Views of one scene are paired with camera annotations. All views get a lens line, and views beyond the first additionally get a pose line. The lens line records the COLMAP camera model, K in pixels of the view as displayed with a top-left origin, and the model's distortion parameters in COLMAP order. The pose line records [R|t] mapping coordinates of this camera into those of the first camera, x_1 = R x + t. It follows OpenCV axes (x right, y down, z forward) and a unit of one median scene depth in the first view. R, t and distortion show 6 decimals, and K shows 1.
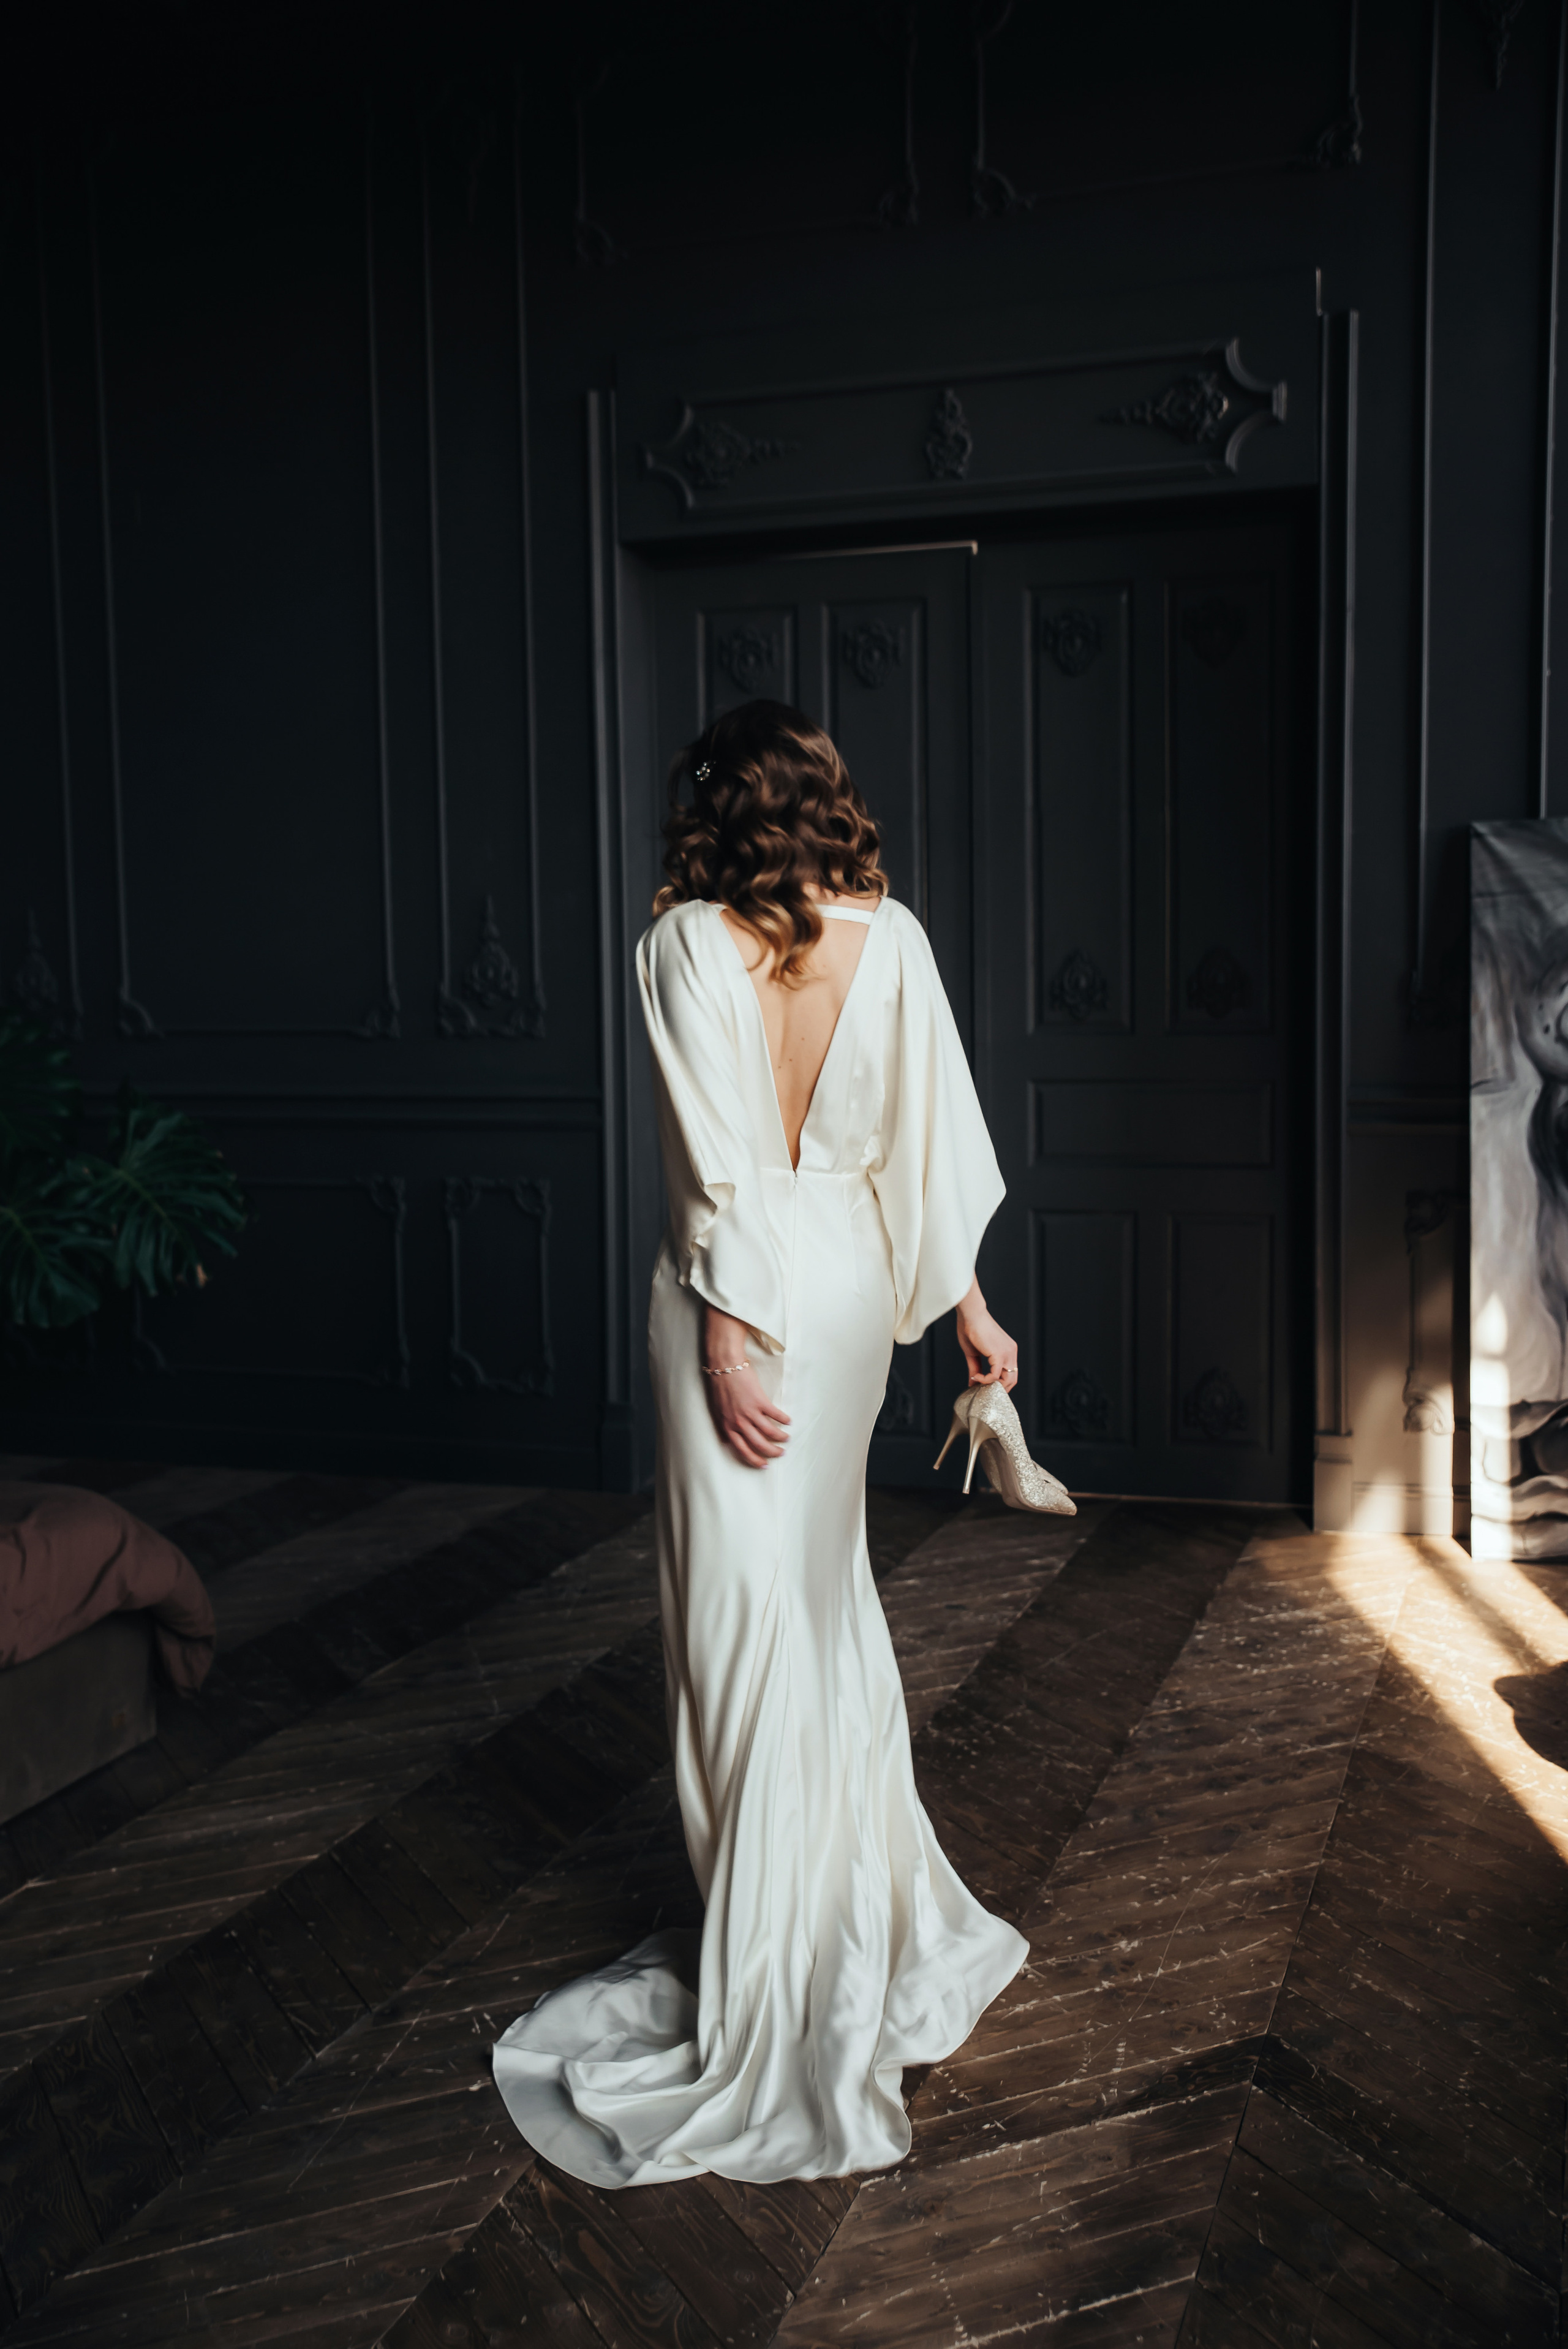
lens RADIAL K [[2426.3, 0, 750.7], [0, 2426.3, 1188.3], [0, 0, 1]] dist [0.001026, 0.000000]
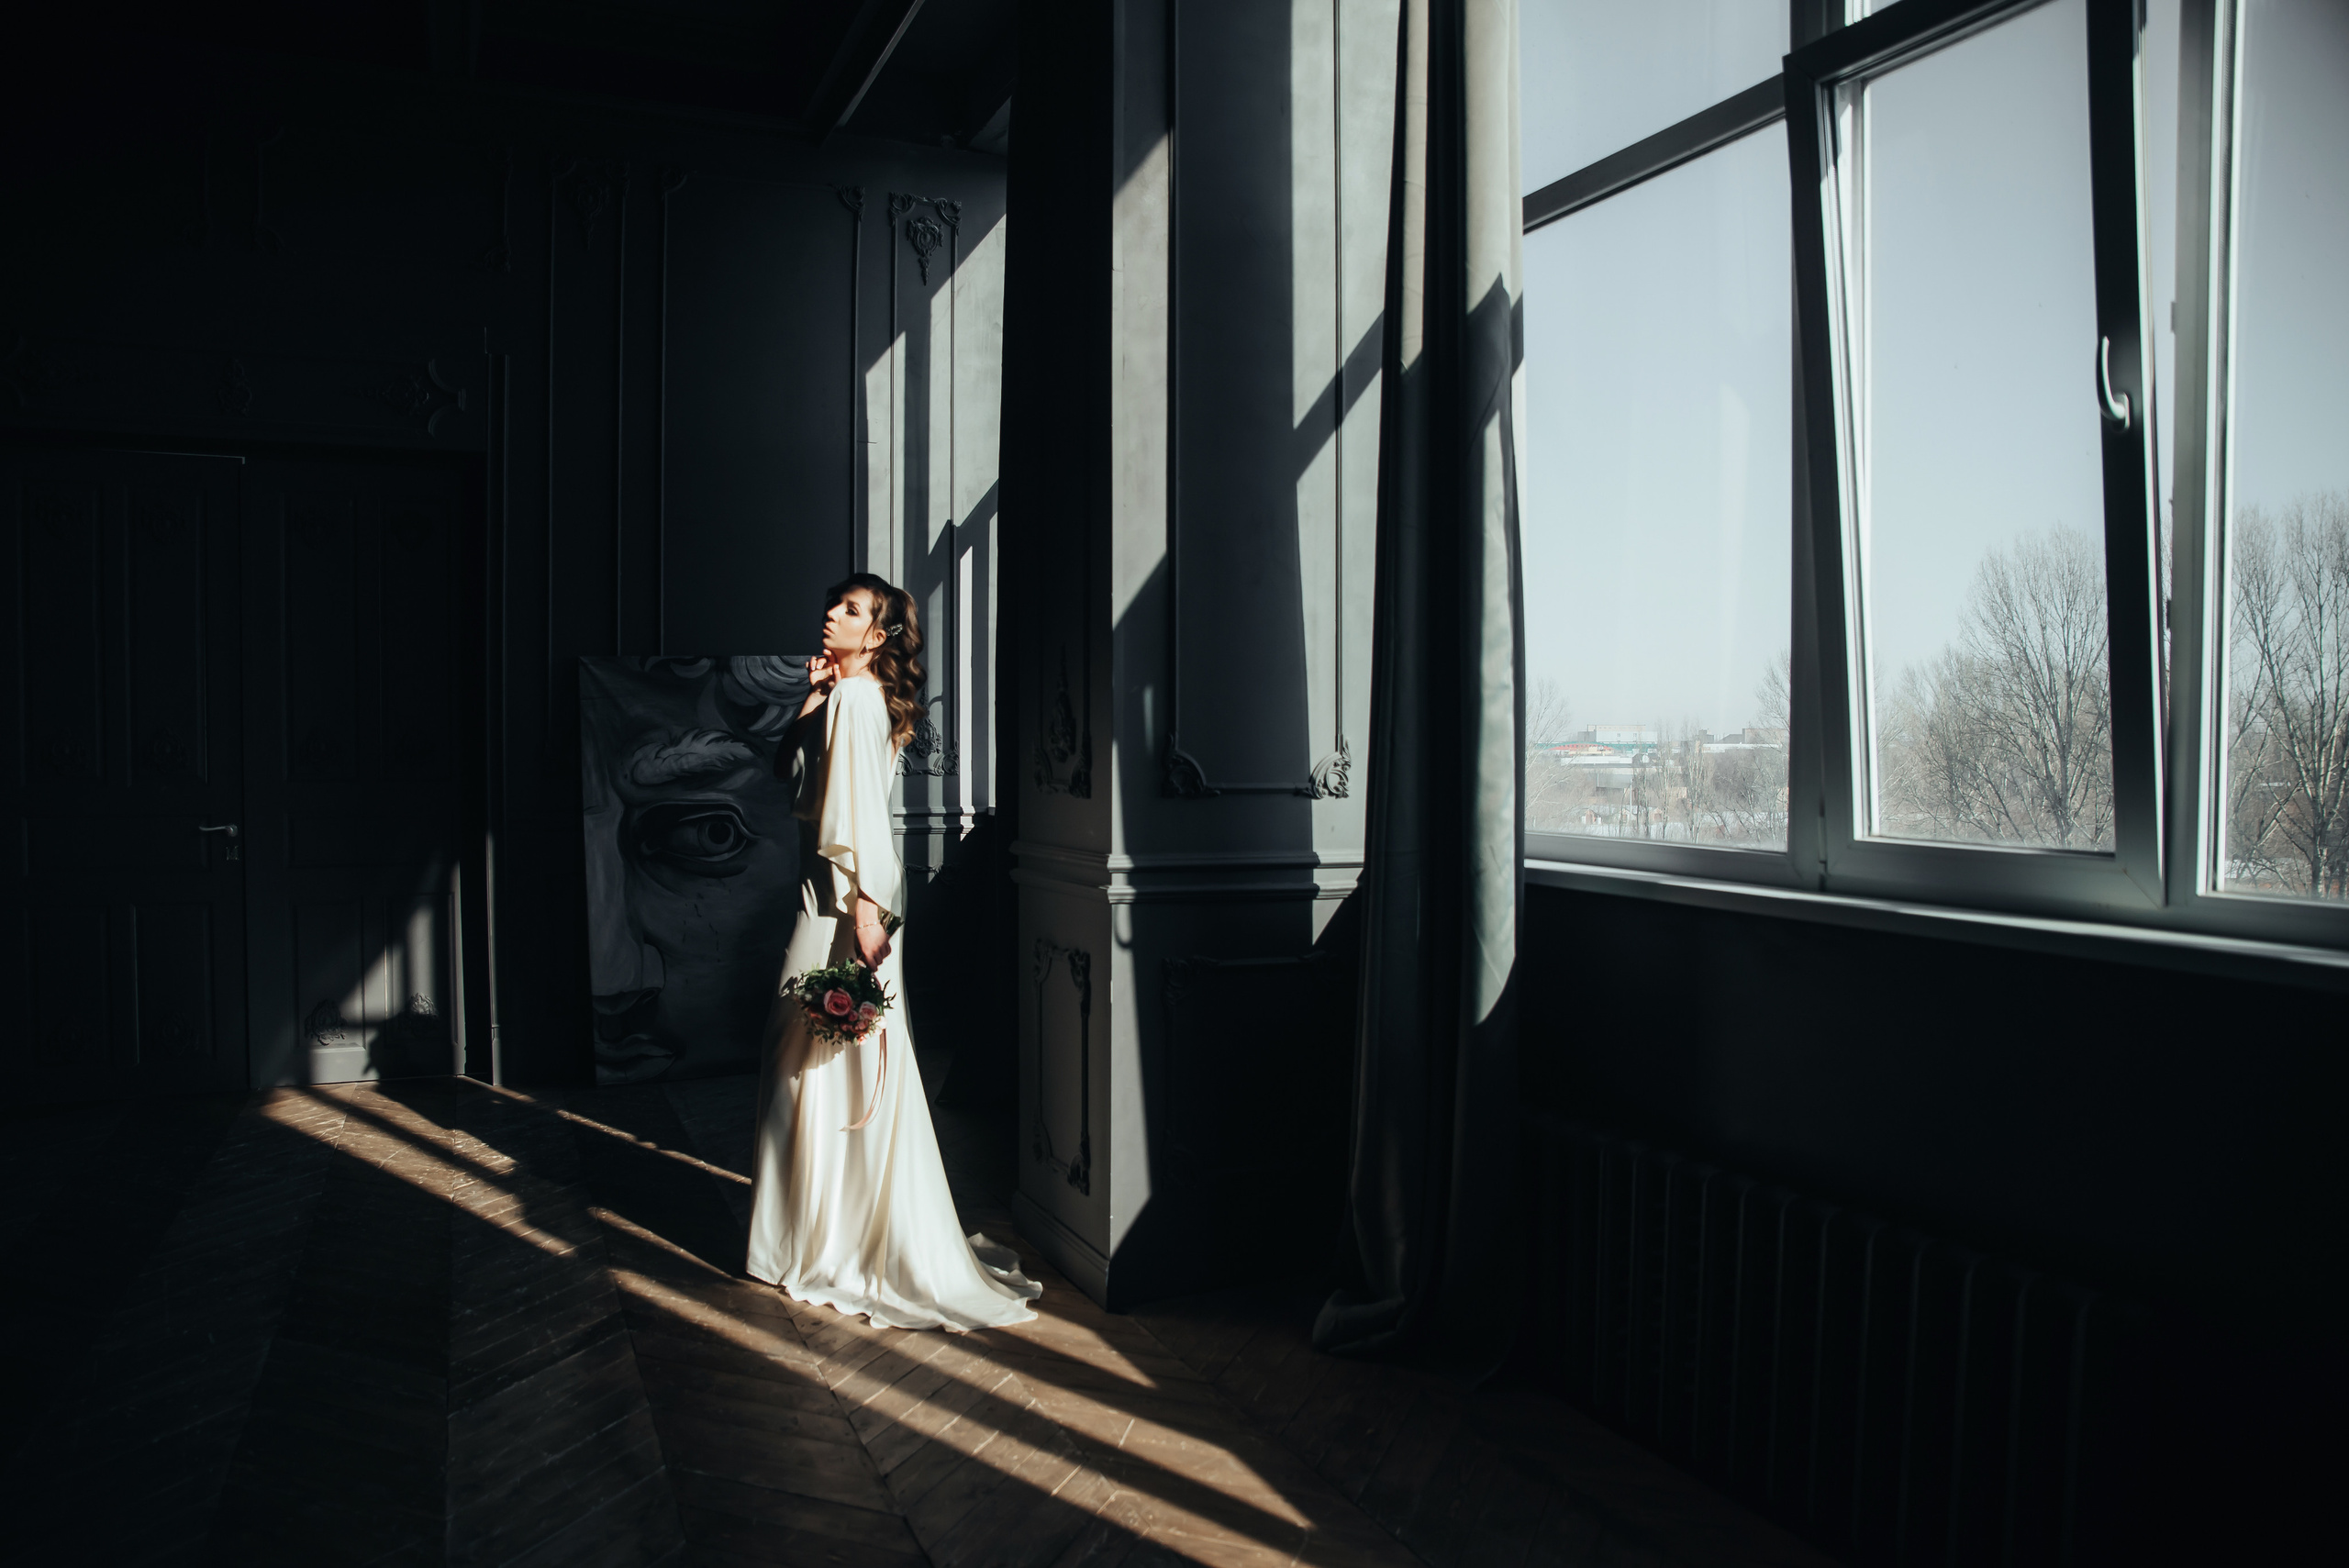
lens RADIAL K [[1728.8, 0, 1172.5], [0, 1728.8, 786.0], [0, 0, 1]] dist [-0.127691, 0.093472]
pose [[0.727155, -0.002739, 0.686468, -0.223181], [0.051218, 0.997421, -0.050274, 0.022501], [-0.684560, 0.071717, 0.725420, -0.152784]]
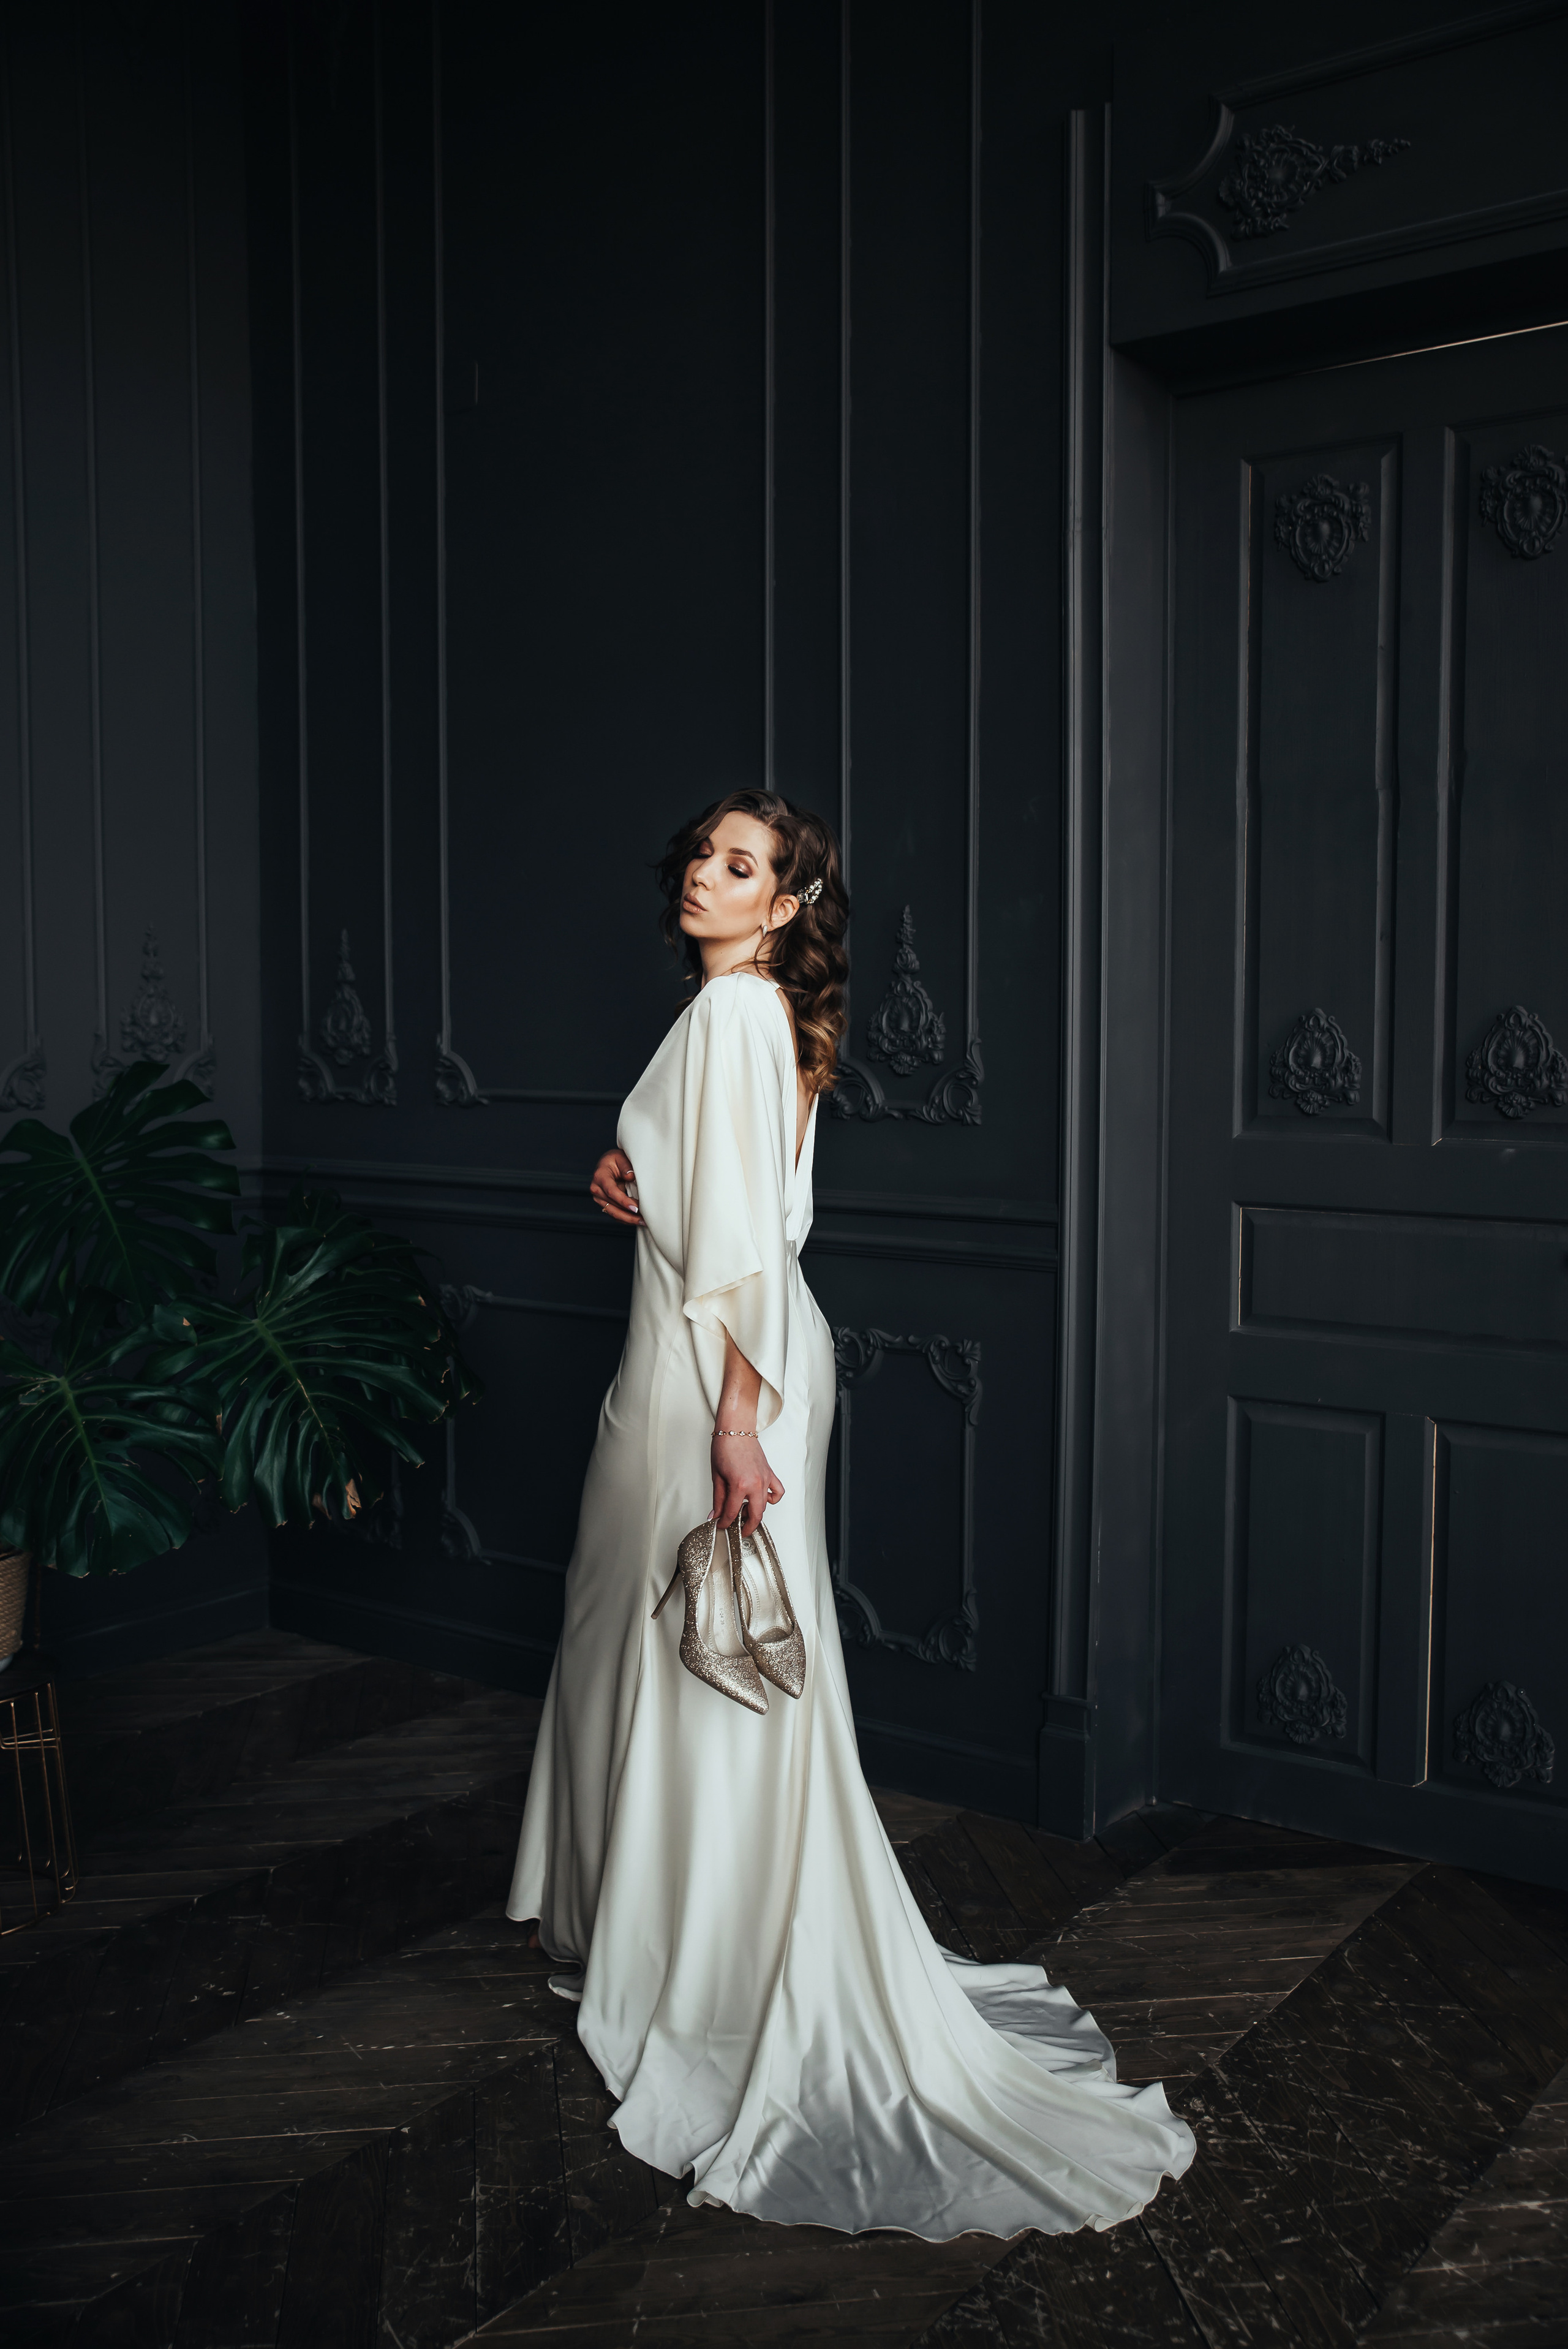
lens RADIAL K [[2130.3, 0, 785.4], [0, 2130.3, 1175.3], [0, 0, 1]] dist [-0.048692, 0.070482]
pose [[0.957145, 0.037283, -0.287200, 0.033962], [-0.042428, 0.999031, -0.011708, -0.045356], [0.286486, 0.023391, 0.957799, 0.503547]]
